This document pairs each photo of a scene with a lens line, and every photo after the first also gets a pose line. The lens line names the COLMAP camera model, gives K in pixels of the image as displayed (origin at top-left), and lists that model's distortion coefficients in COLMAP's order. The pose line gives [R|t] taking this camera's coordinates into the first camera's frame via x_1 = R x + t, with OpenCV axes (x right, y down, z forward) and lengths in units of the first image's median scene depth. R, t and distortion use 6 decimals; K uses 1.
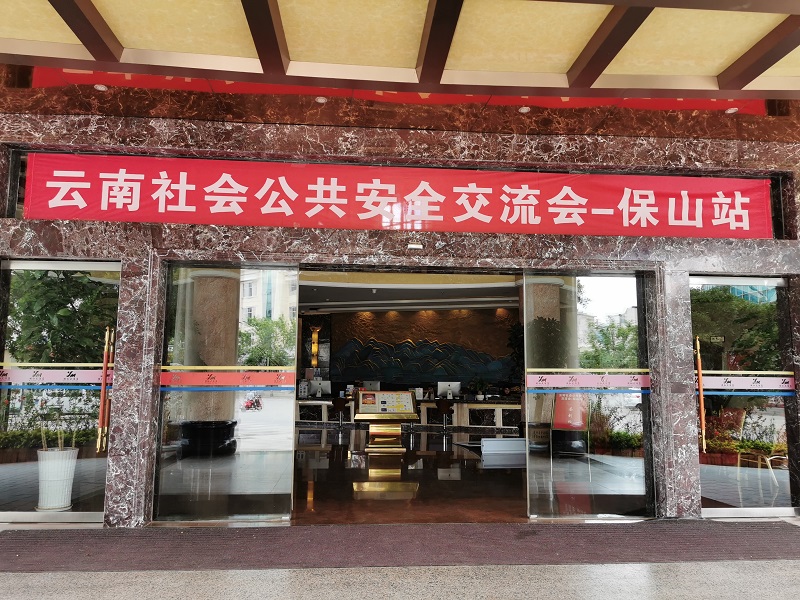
lens RADIAL K [[620.3, 0, 400.2], [0, 620.3, 298.4], [0, 0, 1]] dist [-0.008321, 0.004407]
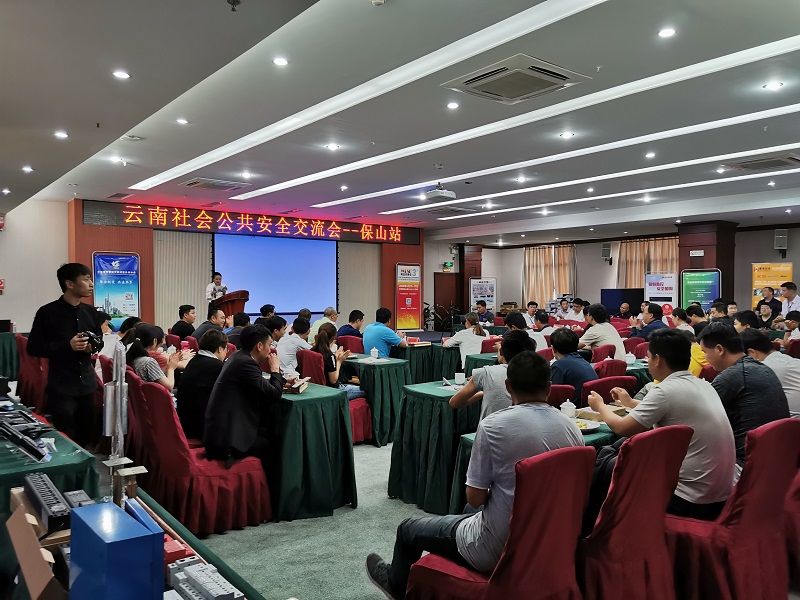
lens RADIAL K [[620.3, 0, 399.0], [0, 620.3, 298.6], [0, 0, 1]] dist [-0.008321, 0.004407]
pose [[0.819957, -0.029741, 0.571652, -1.004160], [0.028932, 0.999526, 0.010502, 0.111856], [-0.571693, 0.007928, 0.820429, -1.227978]]
